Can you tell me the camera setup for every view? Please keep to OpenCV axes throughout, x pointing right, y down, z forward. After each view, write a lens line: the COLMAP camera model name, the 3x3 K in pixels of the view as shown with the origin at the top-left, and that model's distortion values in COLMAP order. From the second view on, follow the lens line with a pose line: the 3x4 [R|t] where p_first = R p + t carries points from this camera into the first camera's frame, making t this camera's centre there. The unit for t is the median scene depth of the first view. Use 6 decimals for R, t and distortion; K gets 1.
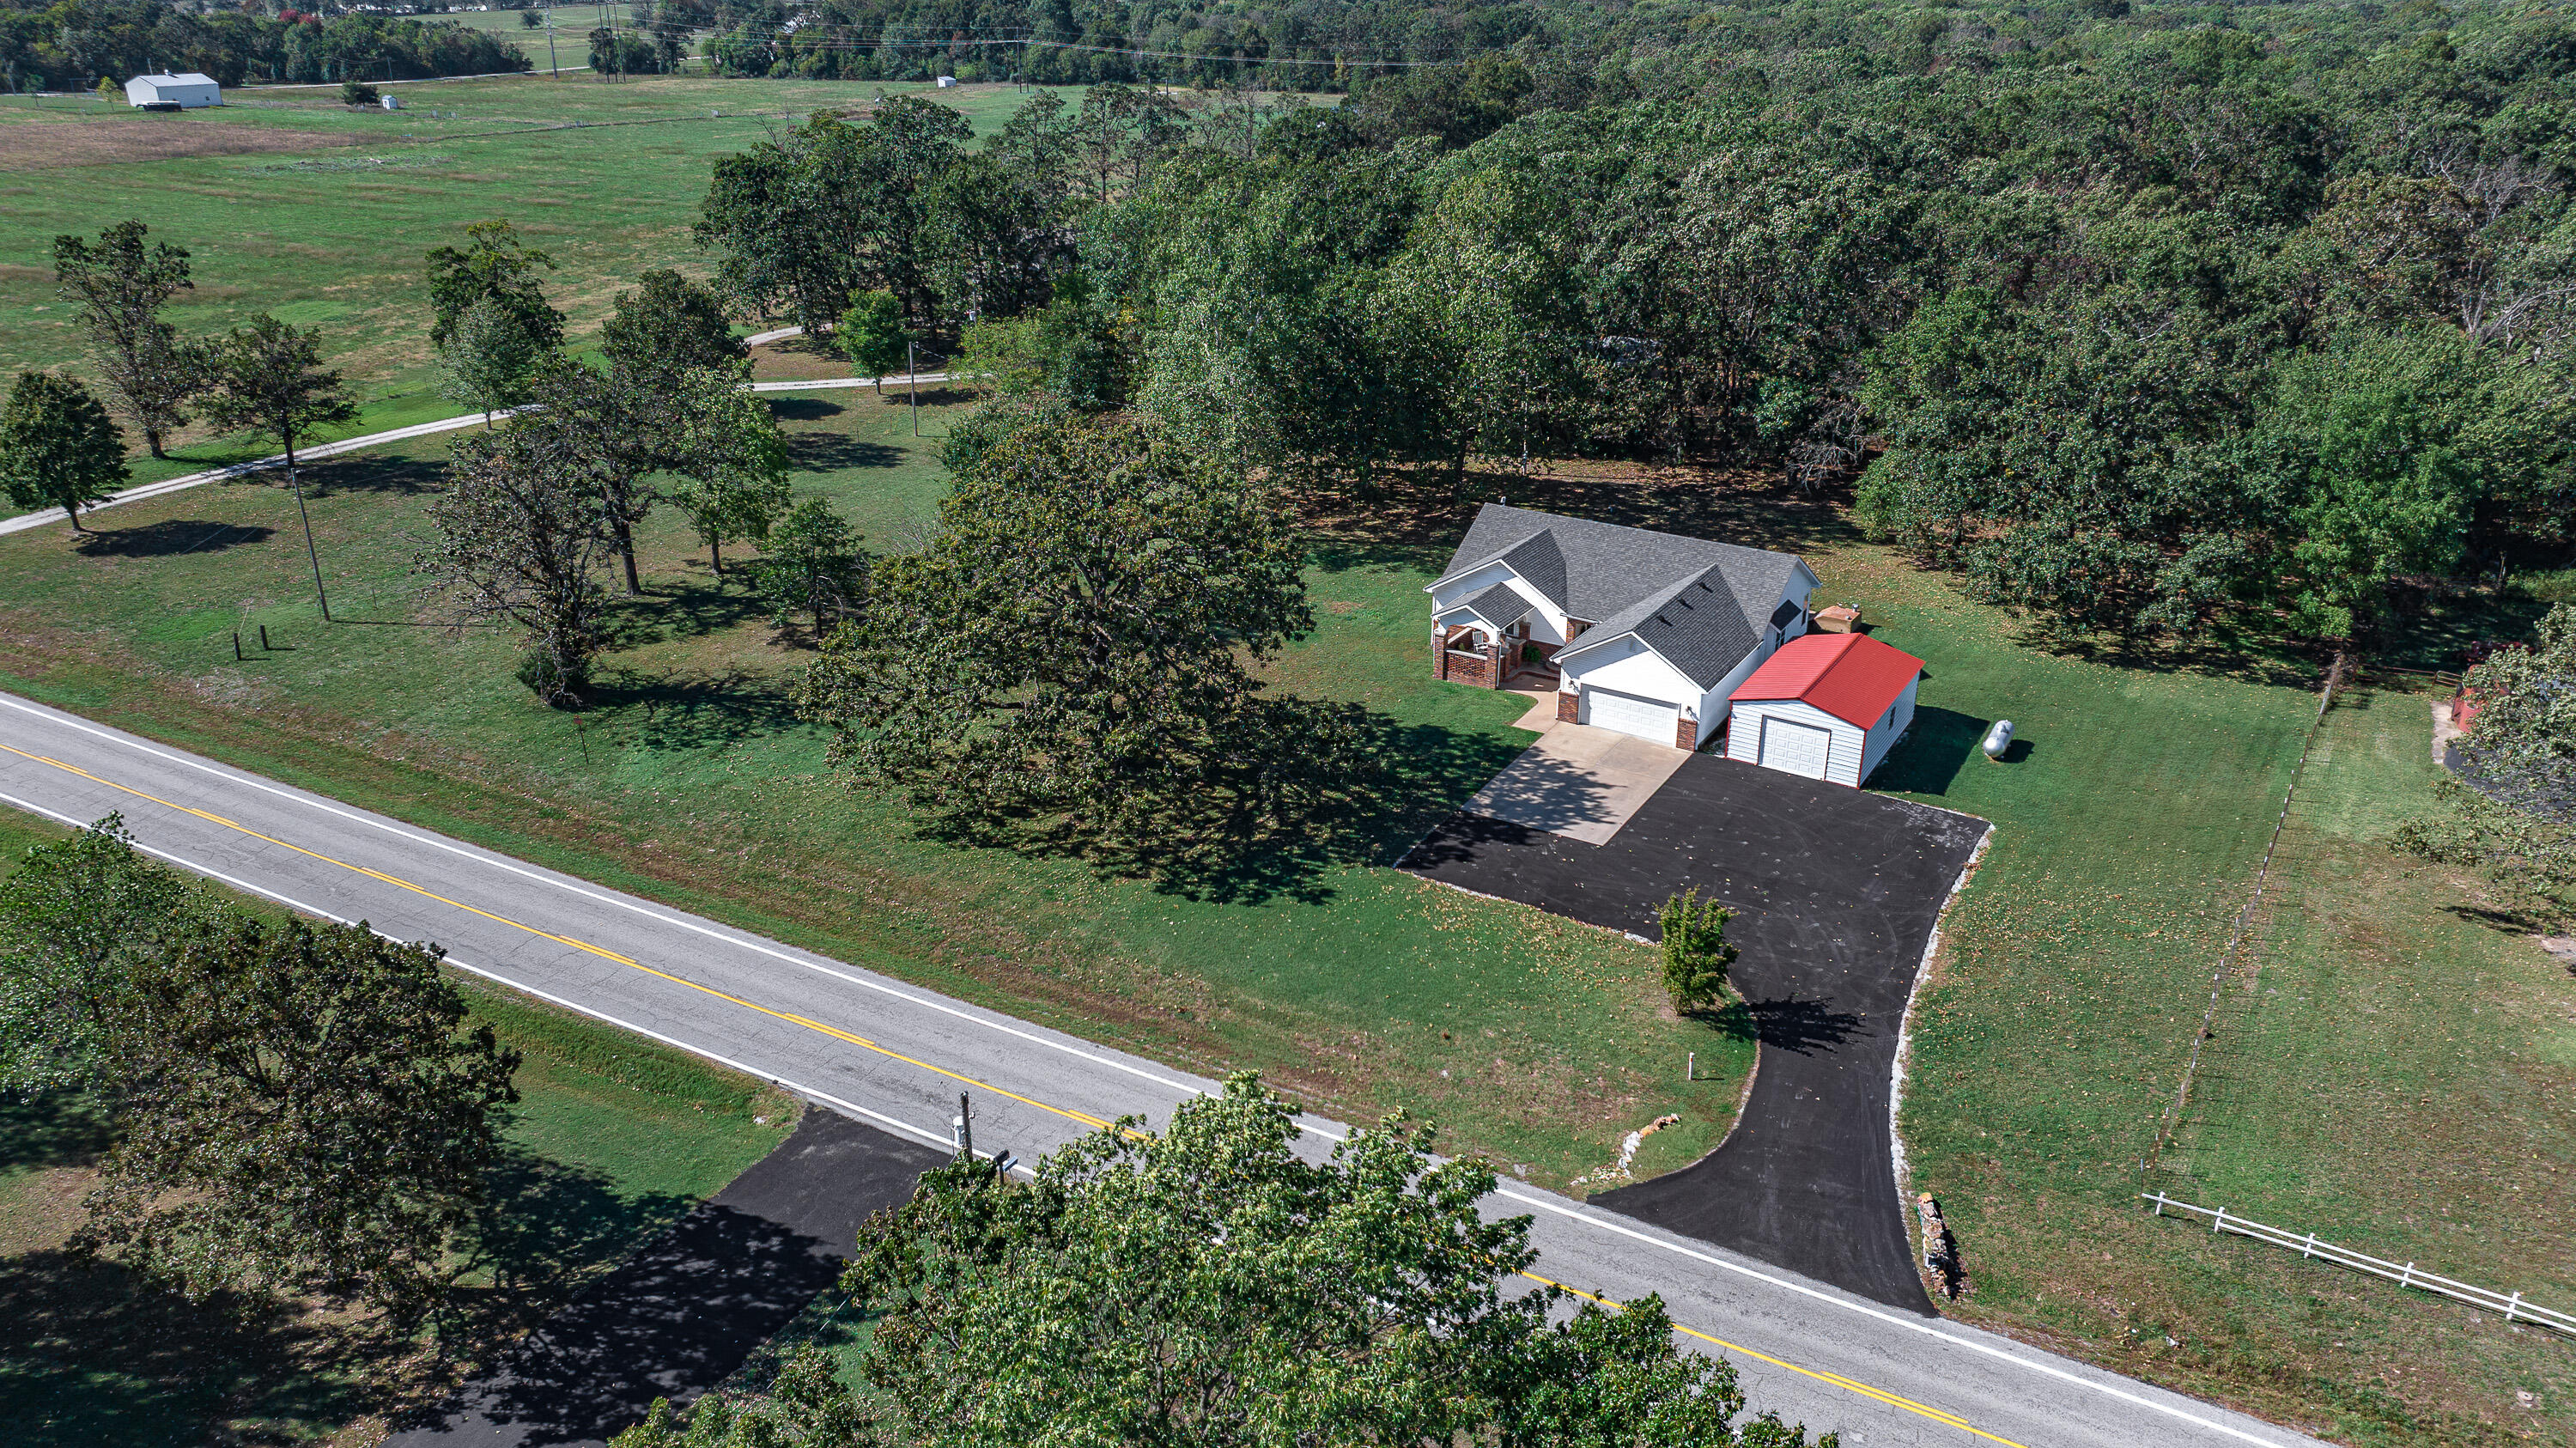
lens RADIAL K [[1892.4, 0, 1288.0], [0, 1892.4, 724.0], [0, 0, 1]] dist [-0.006258, -0.004530]
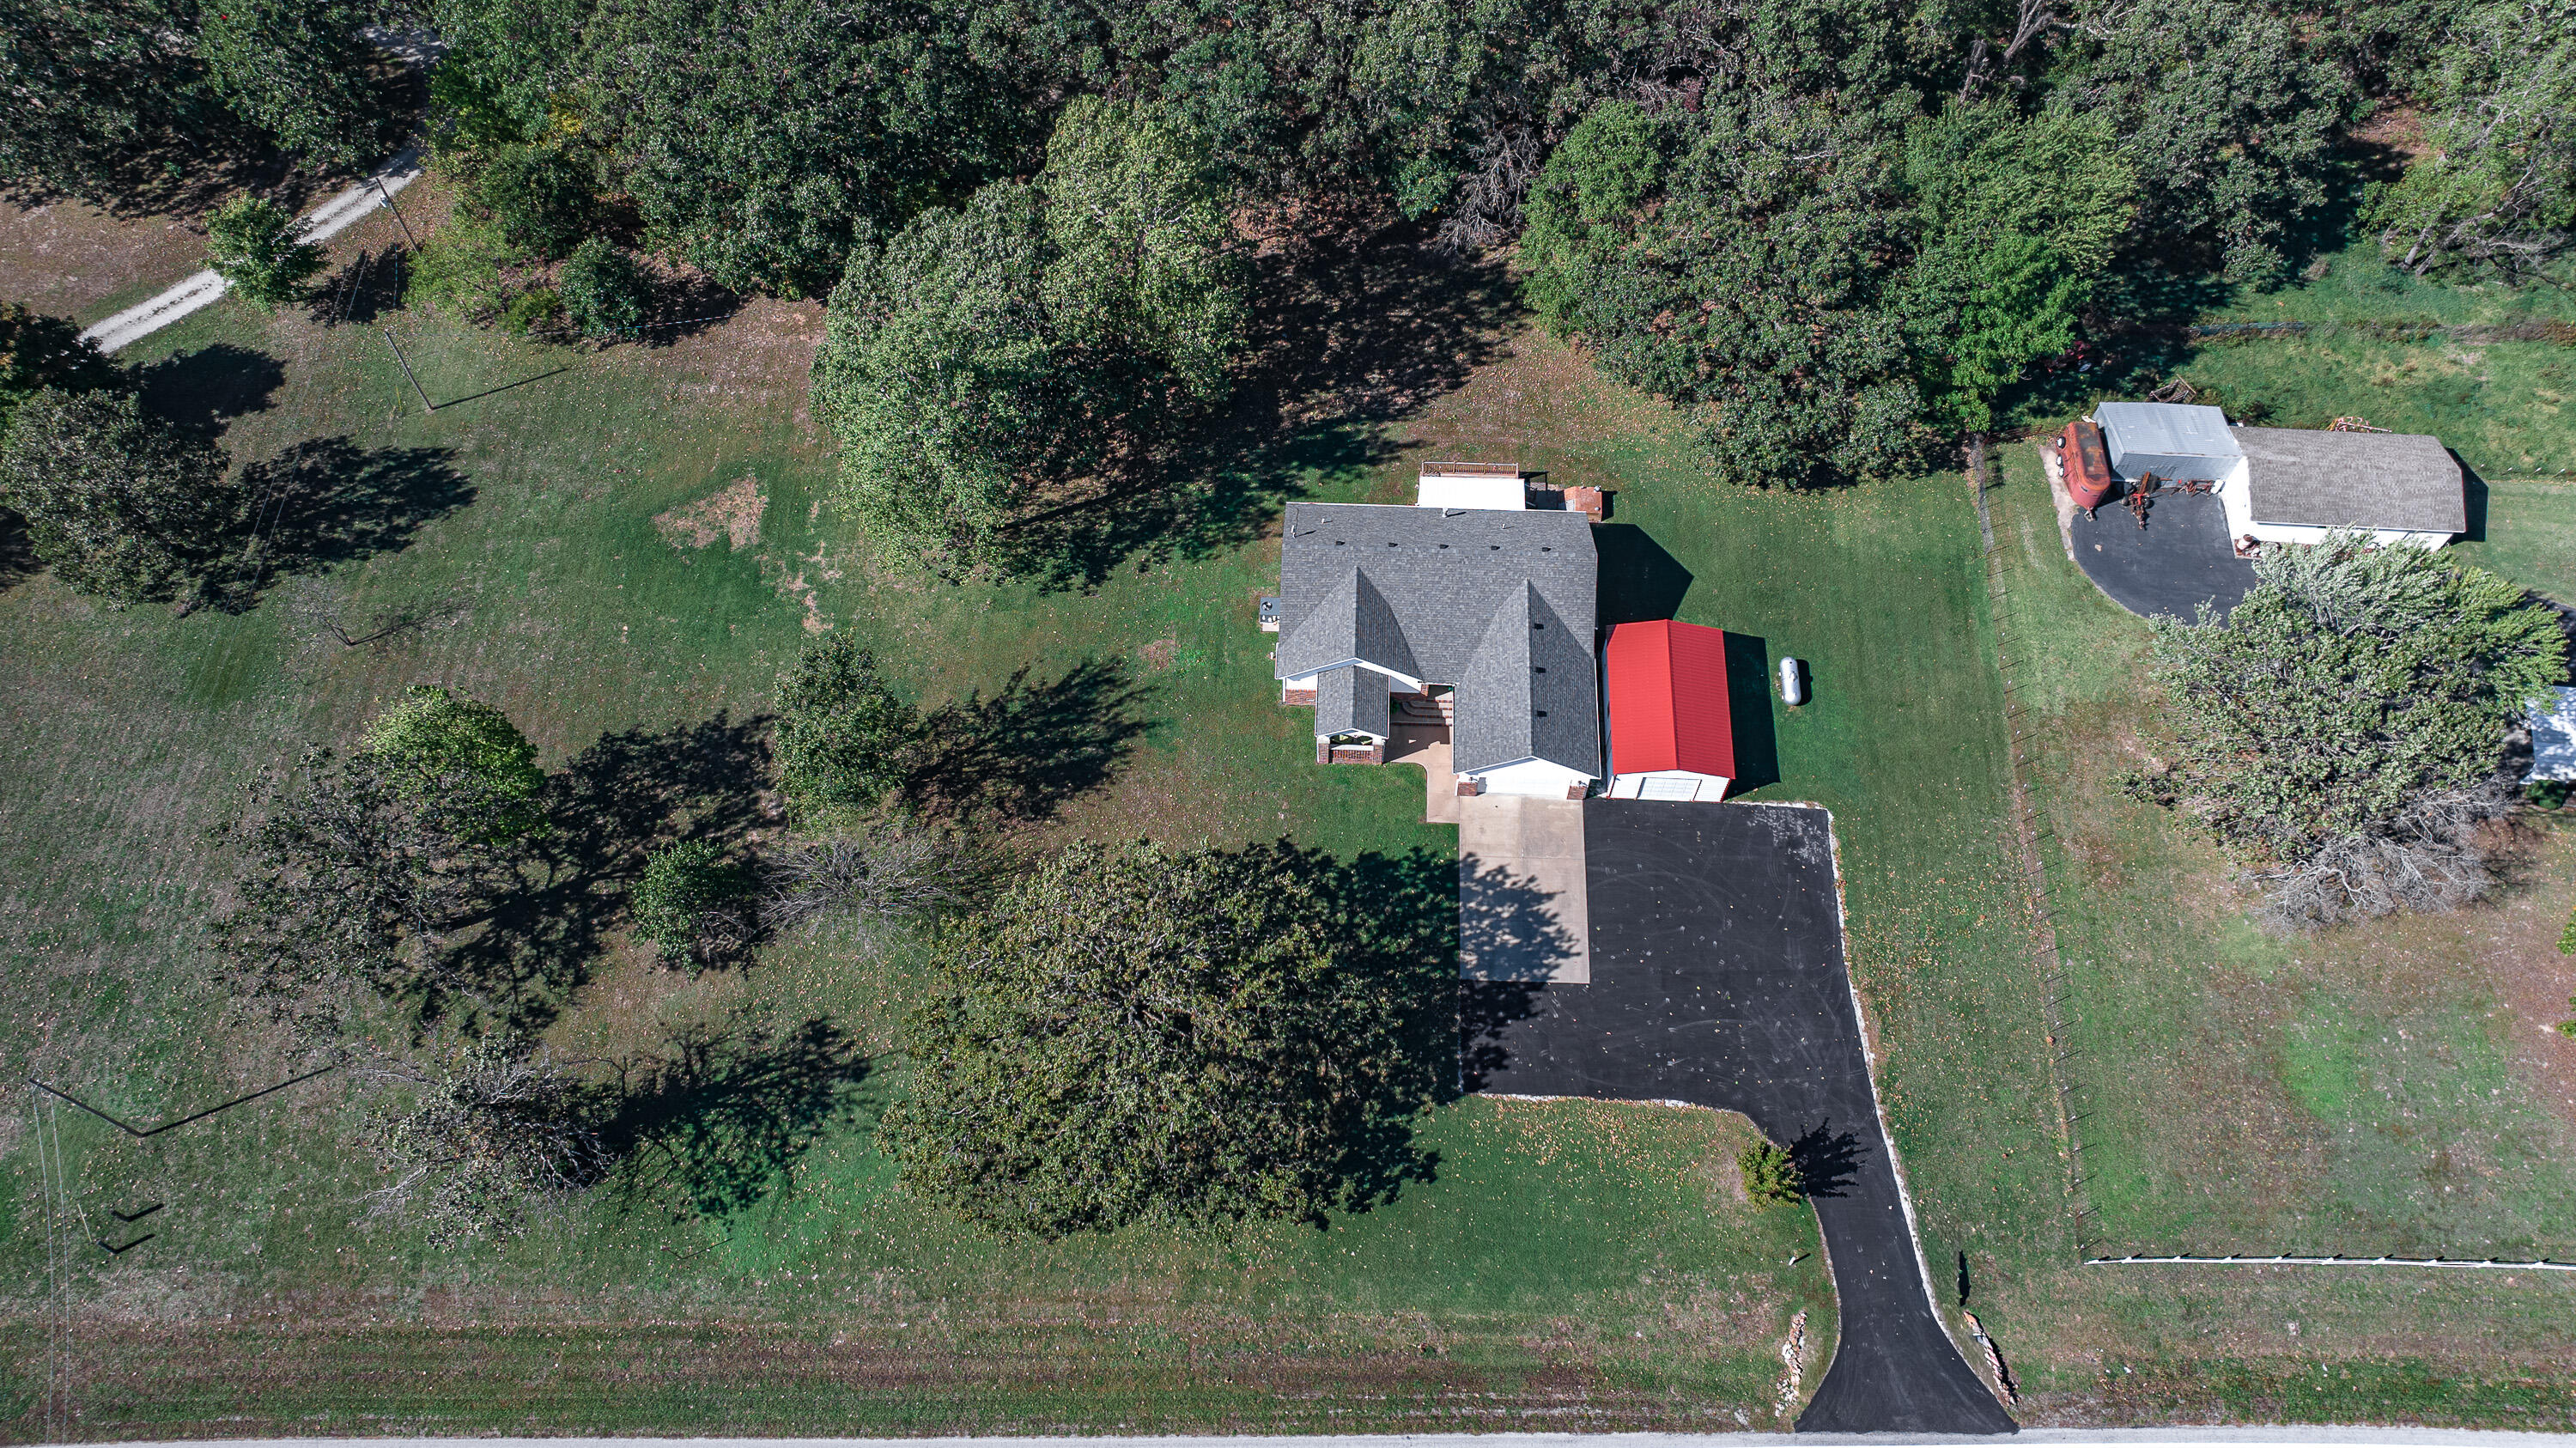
lens RADIAL K [[1892.4, 0, 1288.0], [0, 1892.4, 724.0], [0, 0, 1]] dist [-0.006258, -0.004530]
pose [[0.868970, -0.429272, 0.246205, -0.209494], [0.189847, 0.748631, 0.635224, -0.786604], [-0.457001, -0.505249, 0.732034, 0.240979]]
